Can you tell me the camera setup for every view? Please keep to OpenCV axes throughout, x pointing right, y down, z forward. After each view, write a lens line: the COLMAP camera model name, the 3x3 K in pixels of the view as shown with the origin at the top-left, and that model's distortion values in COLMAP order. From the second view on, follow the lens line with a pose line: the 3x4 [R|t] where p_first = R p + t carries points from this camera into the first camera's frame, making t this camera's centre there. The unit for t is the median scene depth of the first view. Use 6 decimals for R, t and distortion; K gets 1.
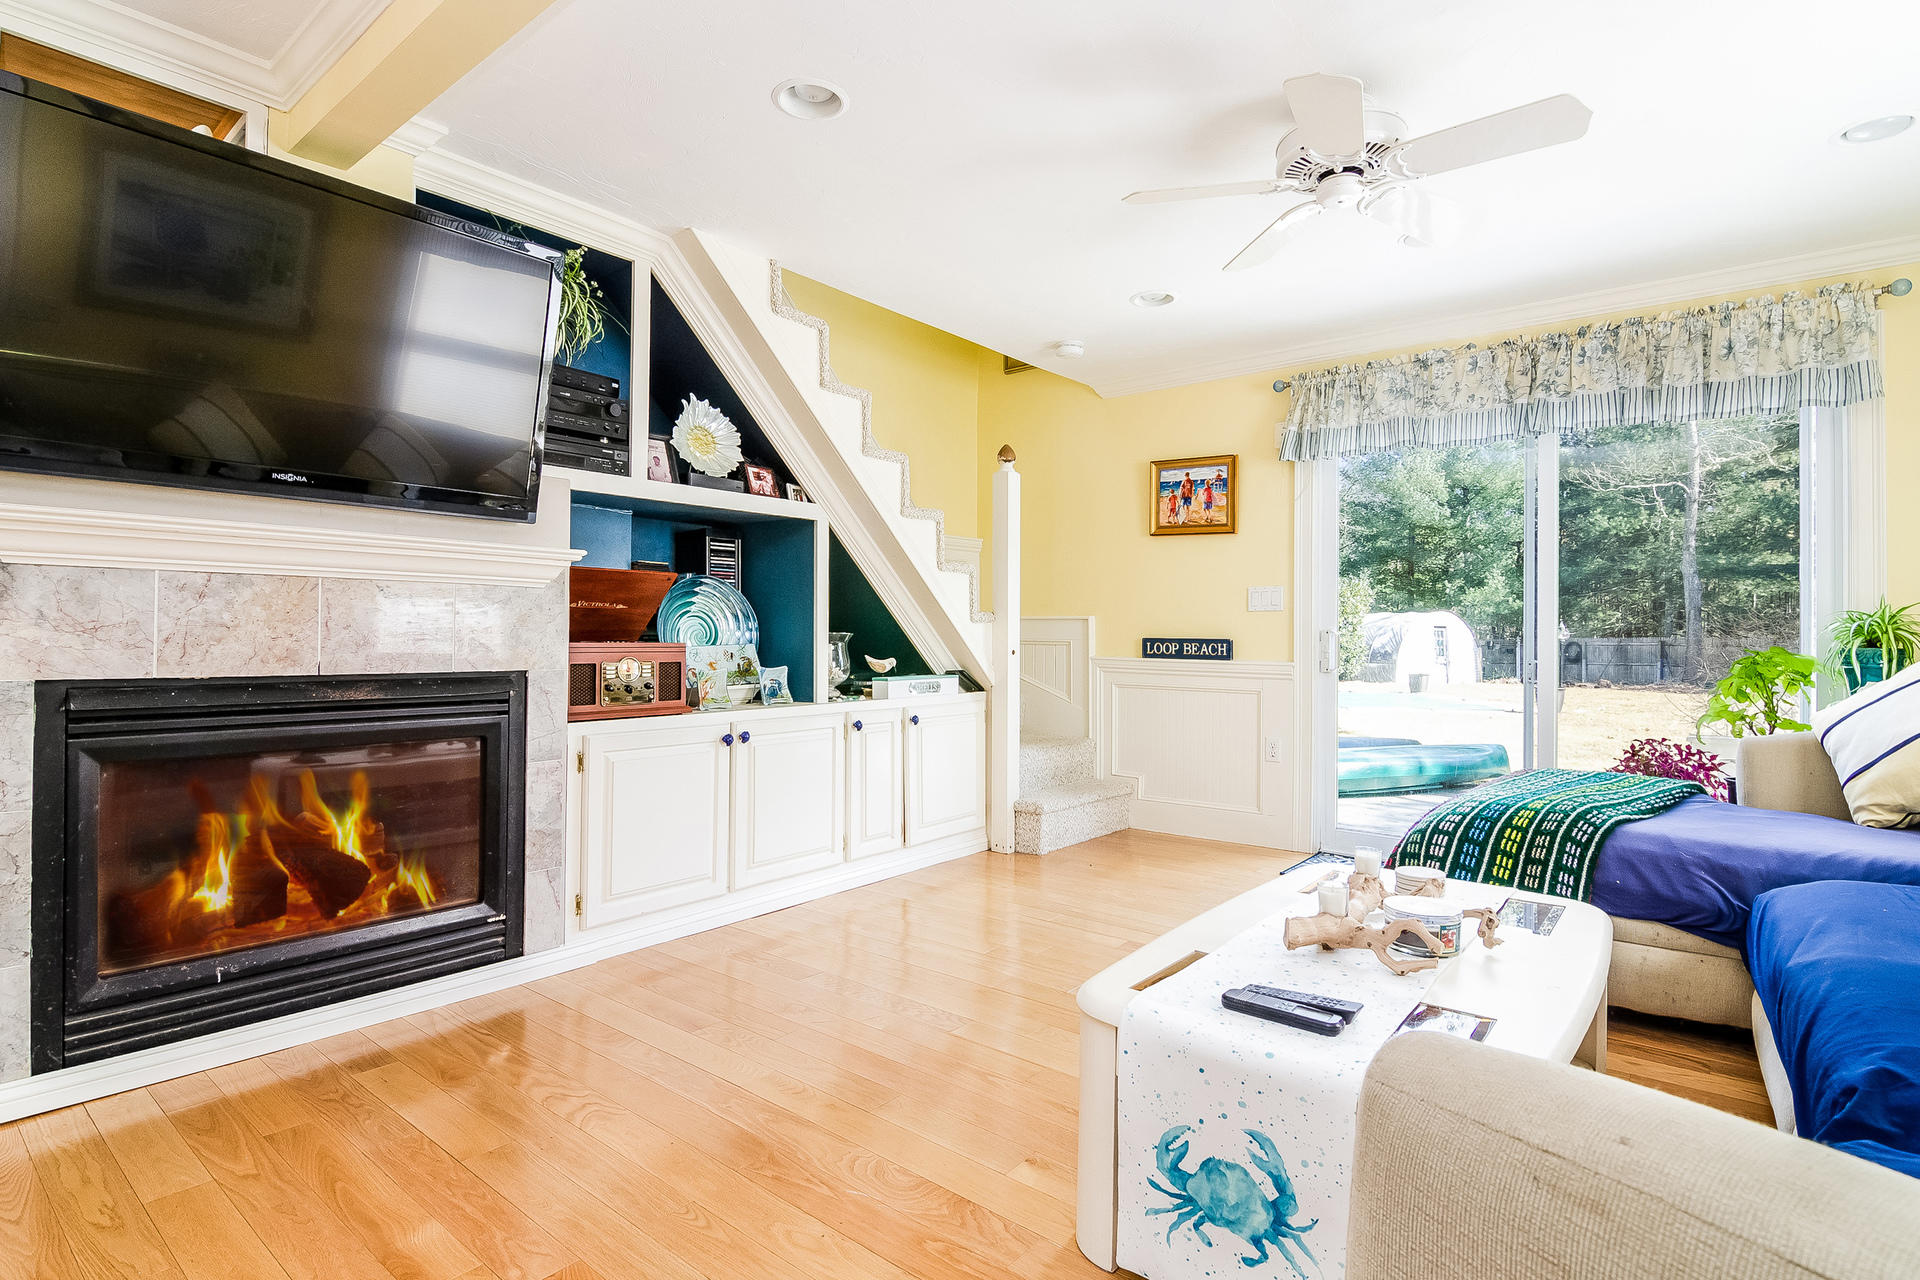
lens RADIAL K [[974.4, 0, 971.9], [0, 974.4, 624.5], [0, 0, 1]] dist [-0.002489, -0.002416]
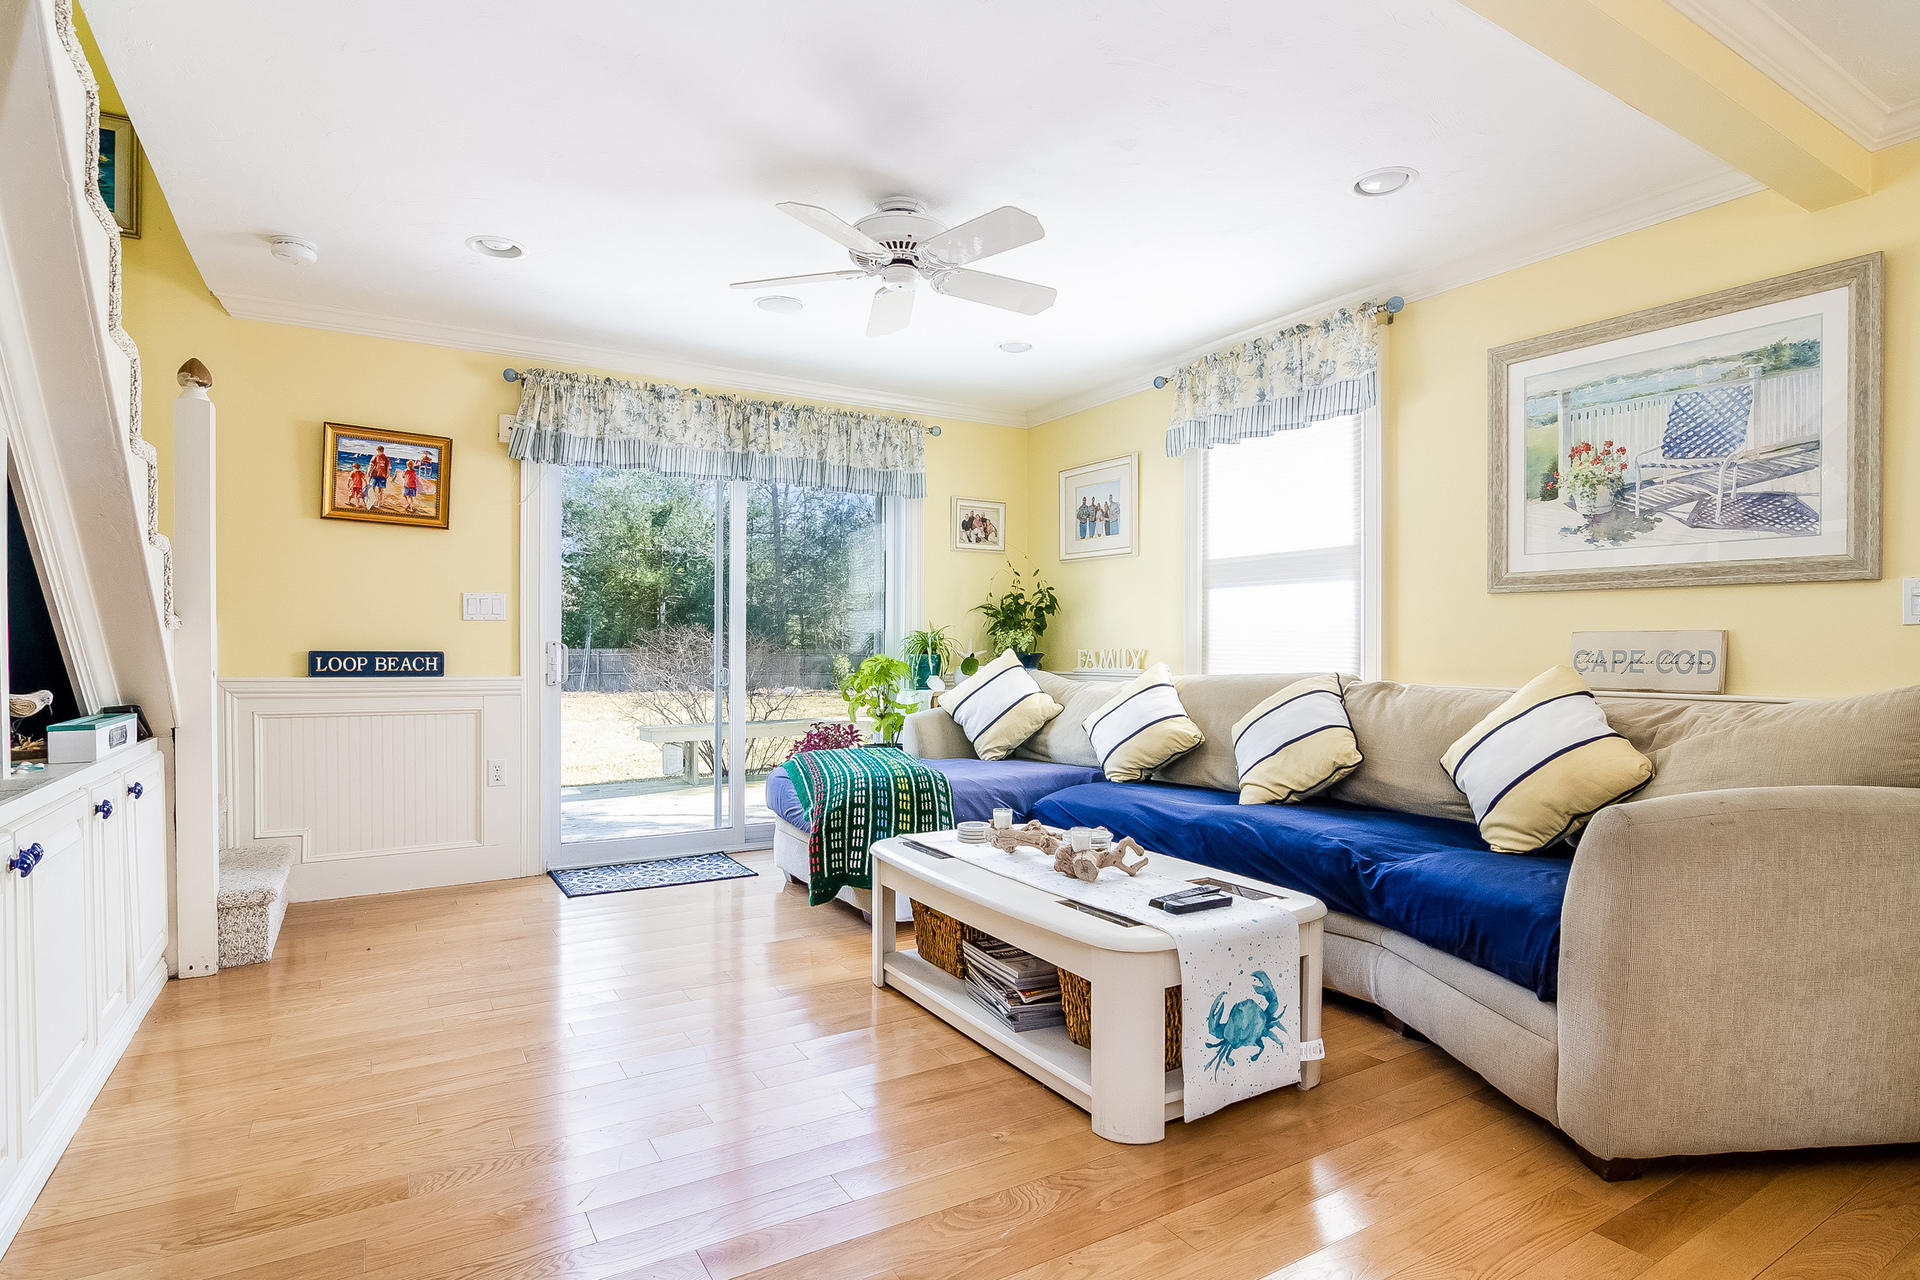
lens RADIAL K [[974.4, 0, 968.7], [0, 974.4, 656.8], [0, 0, 1]] dist [-0.002489, -0.002416]
pose [[0.342281, -0.012176, 0.939519, -0.406475], [-0.009732, 0.999816, 0.016503, 0.000775], [-0.939547, -0.014792, 0.342100, 0.283245]]
